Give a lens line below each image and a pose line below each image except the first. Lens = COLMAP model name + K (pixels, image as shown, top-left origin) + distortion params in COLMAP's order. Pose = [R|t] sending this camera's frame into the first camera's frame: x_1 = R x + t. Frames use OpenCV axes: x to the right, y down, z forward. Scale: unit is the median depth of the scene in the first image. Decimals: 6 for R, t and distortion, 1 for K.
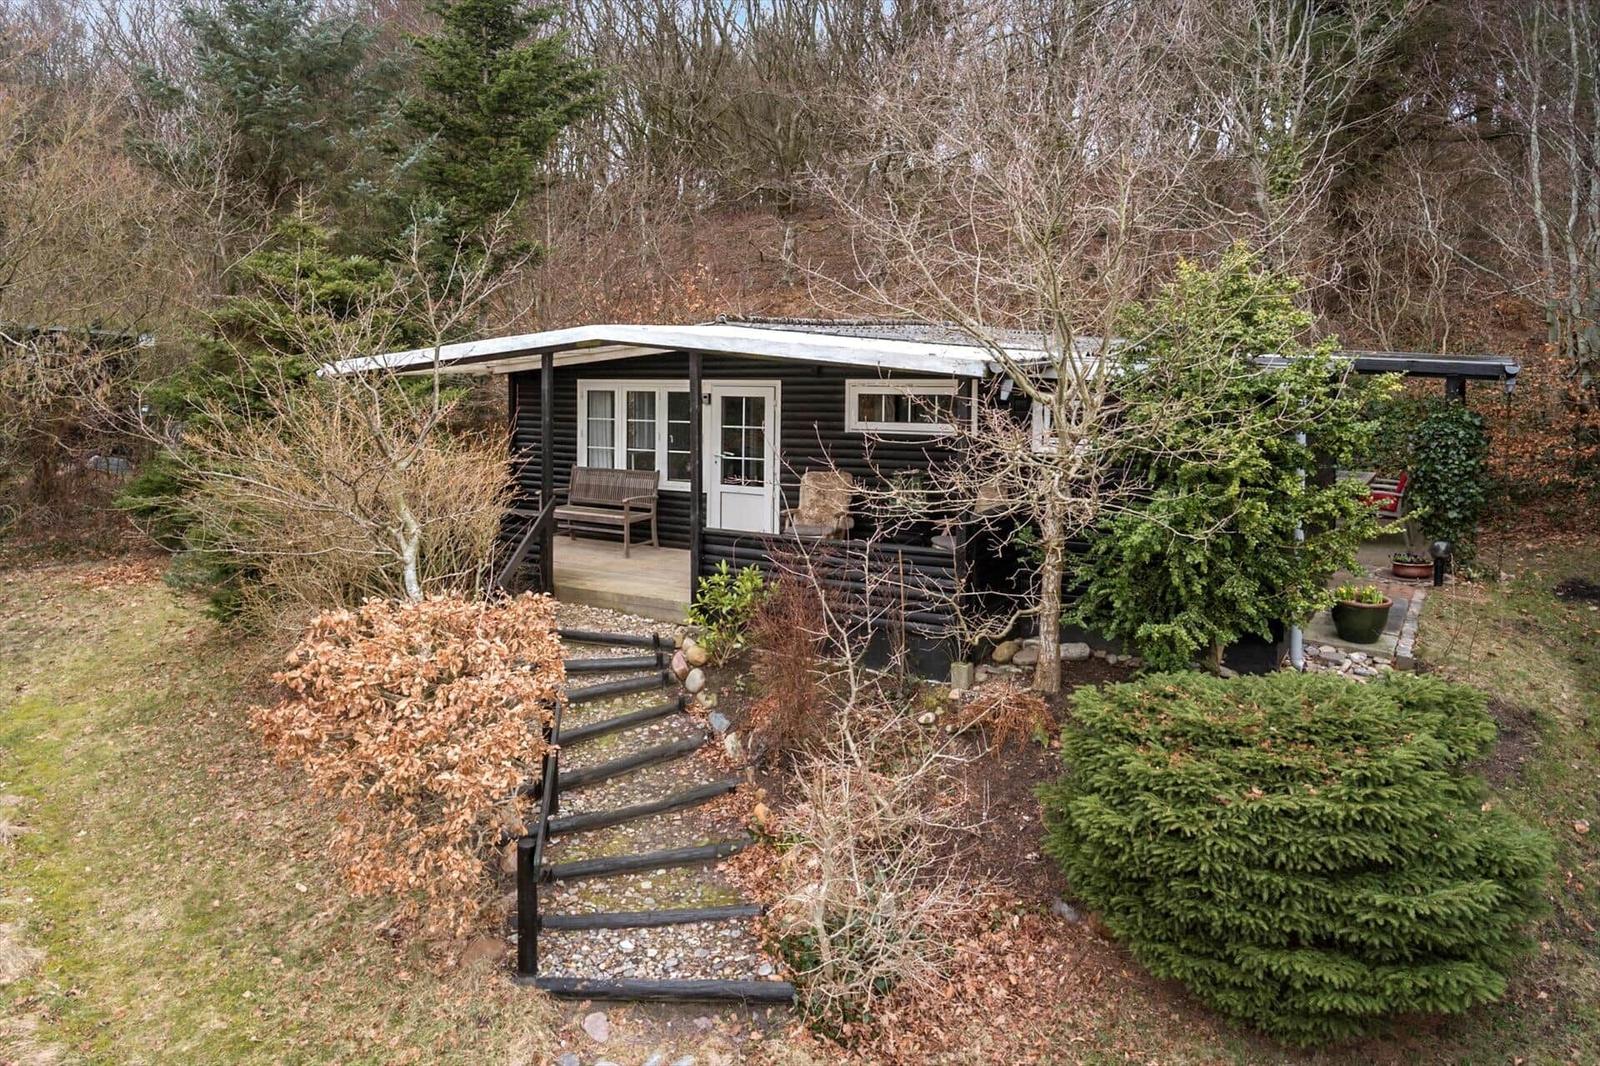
lens RADIAL K [[1195.7, 0, 803.2], [0, 1195.7, 514.3], [0, 0, 1]] dist [0.005947, 0.000921]
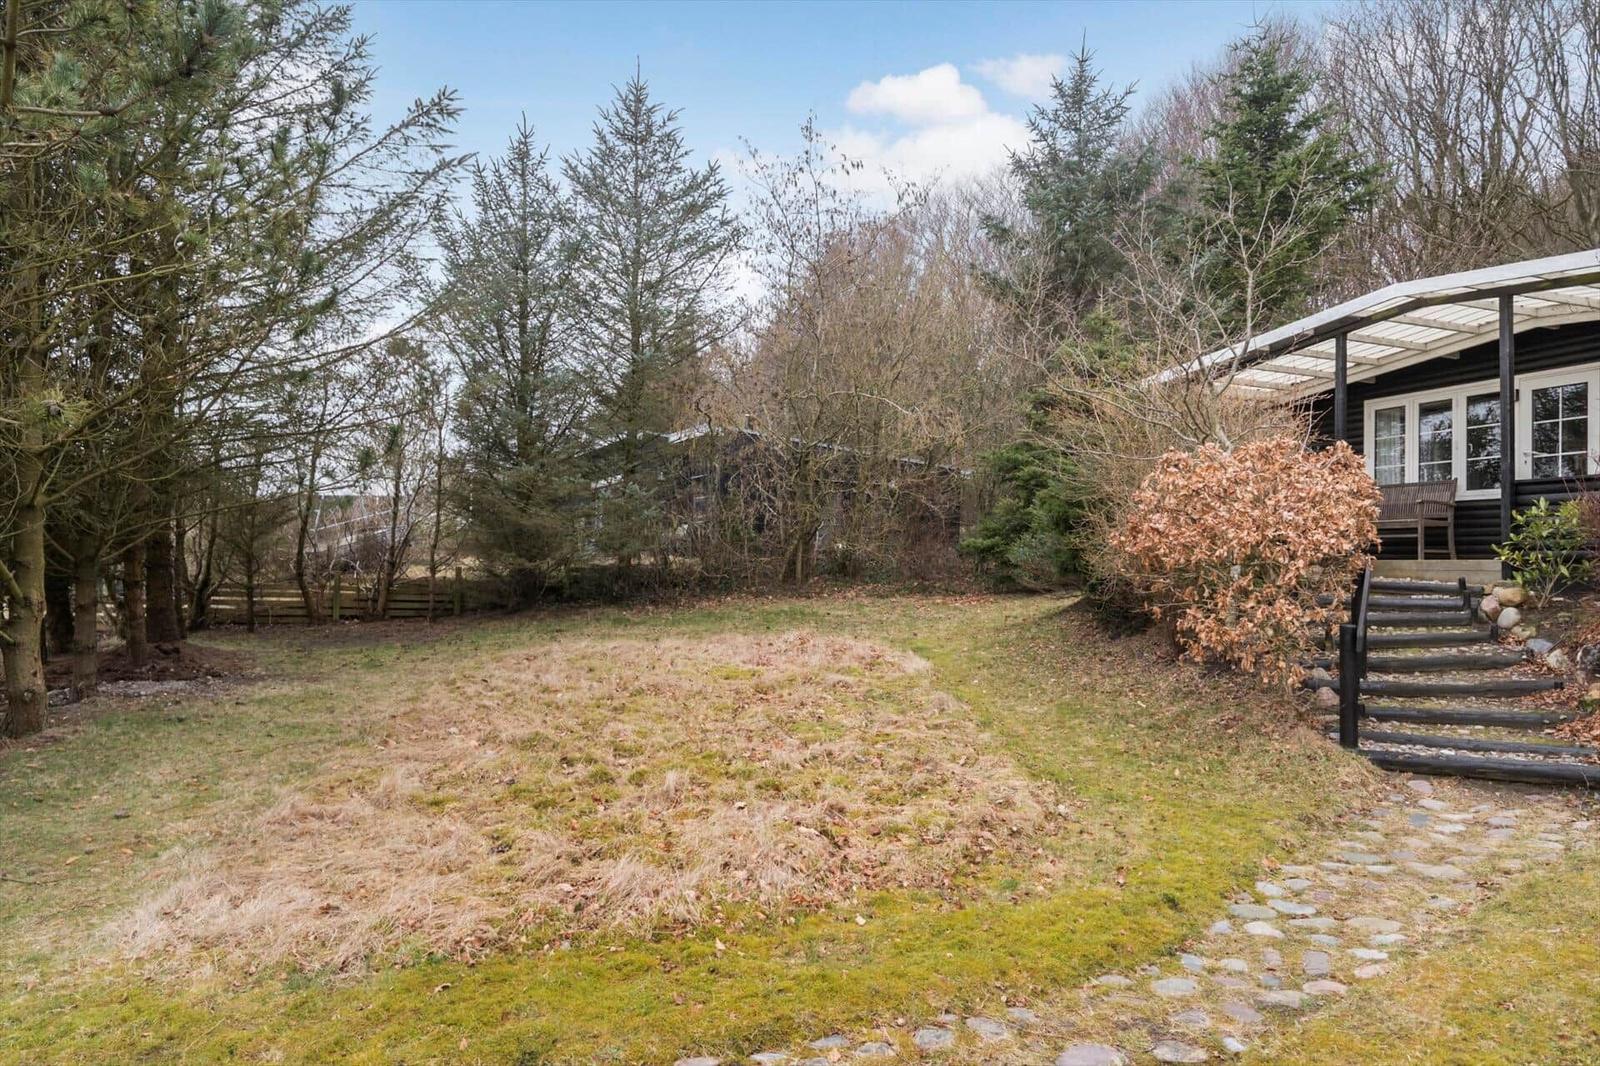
lens RADIAL K [[1104.8, 0, 803.8], [0, 1104.8, 555.0], [0, 0, 1]] dist [0.003291, 0.000235]
pose [[0.799869, -0.011510, -0.600064, -0.006975], [-0.025839, 0.998229, -0.053590, 0.148837], [0.599618, 0.058371, 0.798155, -0.084766]]
